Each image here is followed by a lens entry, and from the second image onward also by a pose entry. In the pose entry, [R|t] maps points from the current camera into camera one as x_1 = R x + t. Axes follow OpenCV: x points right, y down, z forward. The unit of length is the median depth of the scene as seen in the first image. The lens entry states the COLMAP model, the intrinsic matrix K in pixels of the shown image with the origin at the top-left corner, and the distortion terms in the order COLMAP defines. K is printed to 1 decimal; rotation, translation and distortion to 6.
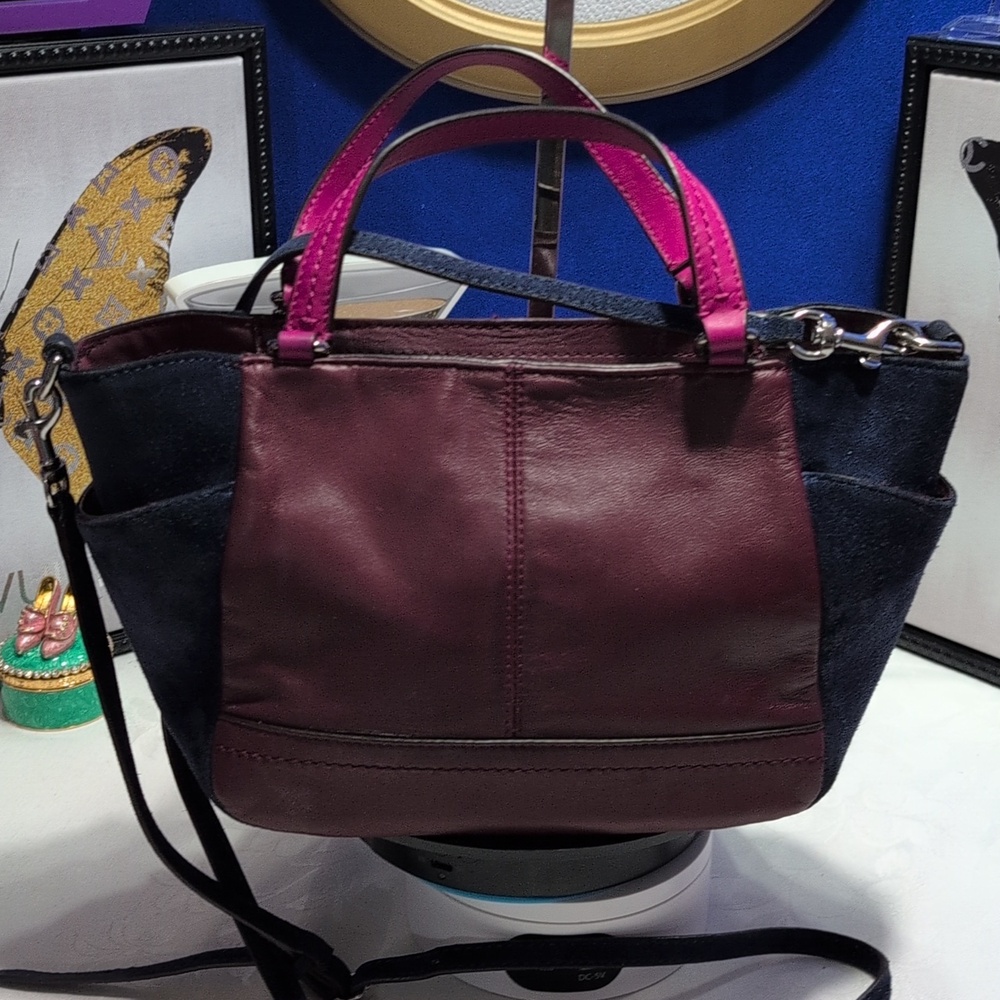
lens RADIAL K [[1785.9, 0, 501.1], [0, 1785.9, 503.1], [0, 0, 1]] dist [0.381681, -2.804185]
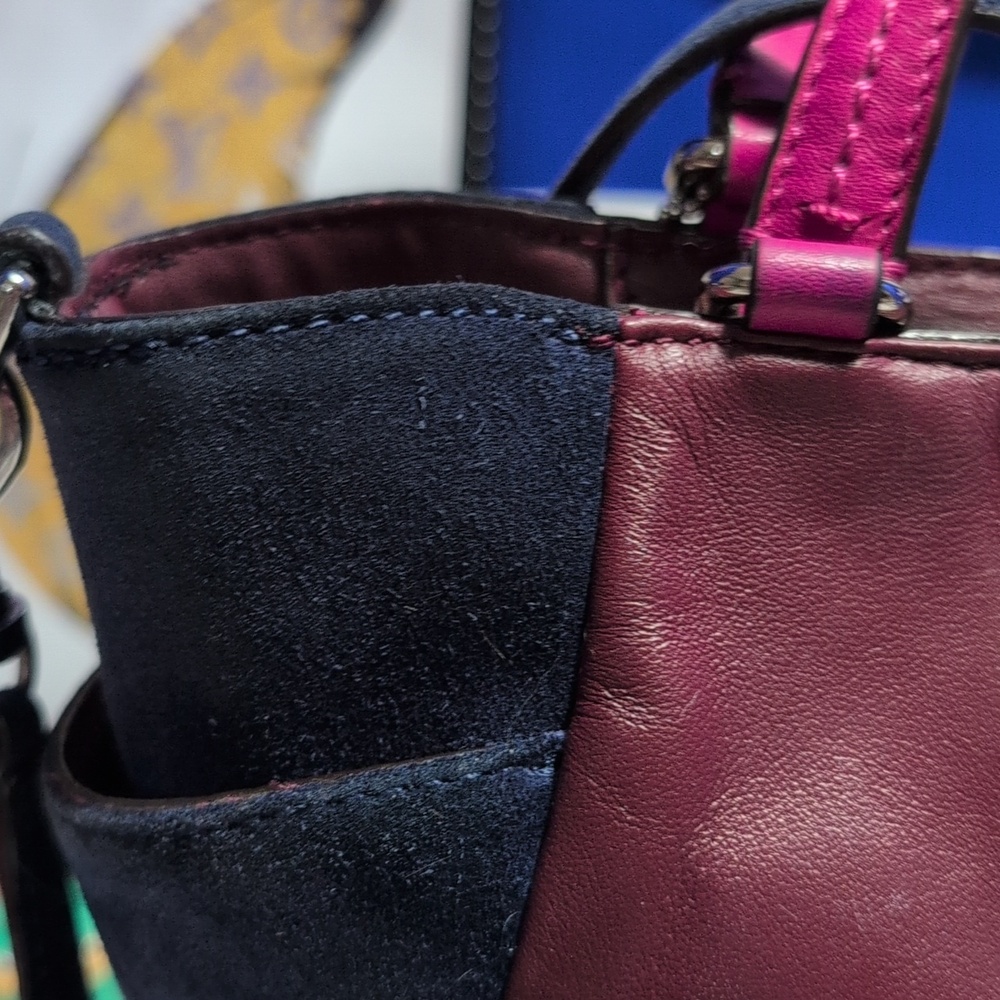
lens RADIAL K [[1785.9, 0, 501.1], [0, 1785.9, 503.1], [0, 0, 1]] dist [0.381681, -2.804185]
pose [[0.996504, 0.077295, -0.031720, -0.151889], [-0.078643, 0.995943, -0.043737, -0.035427], [0.028210, 0.046078, 0.998539, 0.702371]]
